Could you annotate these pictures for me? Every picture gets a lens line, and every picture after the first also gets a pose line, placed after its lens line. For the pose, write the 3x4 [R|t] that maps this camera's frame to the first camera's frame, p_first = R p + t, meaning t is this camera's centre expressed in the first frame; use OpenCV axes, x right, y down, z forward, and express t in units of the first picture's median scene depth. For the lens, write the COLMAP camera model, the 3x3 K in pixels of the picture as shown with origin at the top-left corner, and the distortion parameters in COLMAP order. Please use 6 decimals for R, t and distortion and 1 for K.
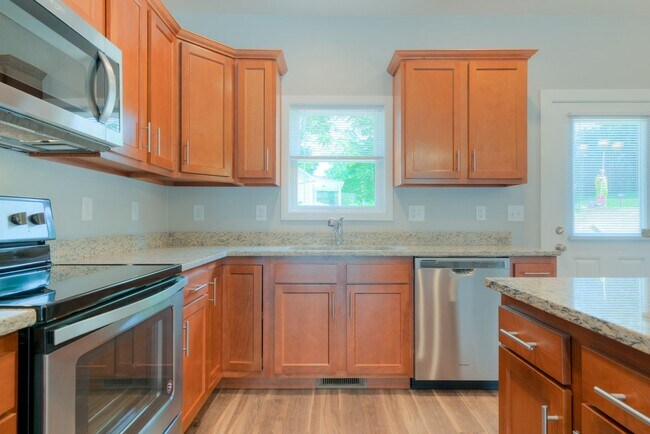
lens RADIAL K [[352.6, 0, 323.3], [0, 352.6, 218.7], [0, 0, 1]] dist [0.011935, 0.001645]
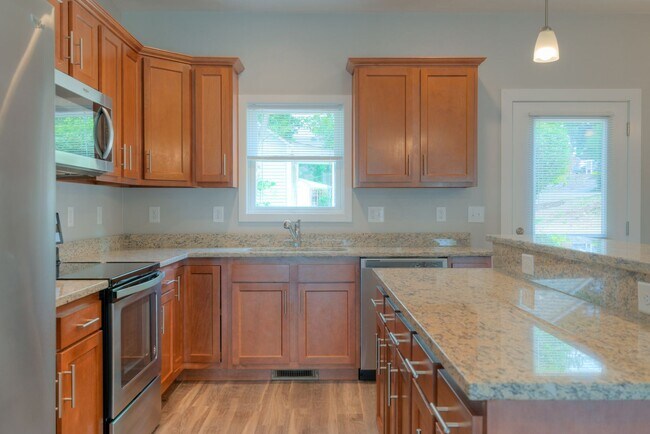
lens RADIAL K [[568.6, 0, 322.6], [0, 568.6, 212.7], [0, 0, 1]] dist [0.031631, -0.002205]
pose [[0.999890, -0.001862, 0.014729, 0.109391], [0.001627, 0.999871, 0.015954, -0.055069], [-0.014756, -0.015928, 0.999764, -0.711853]]
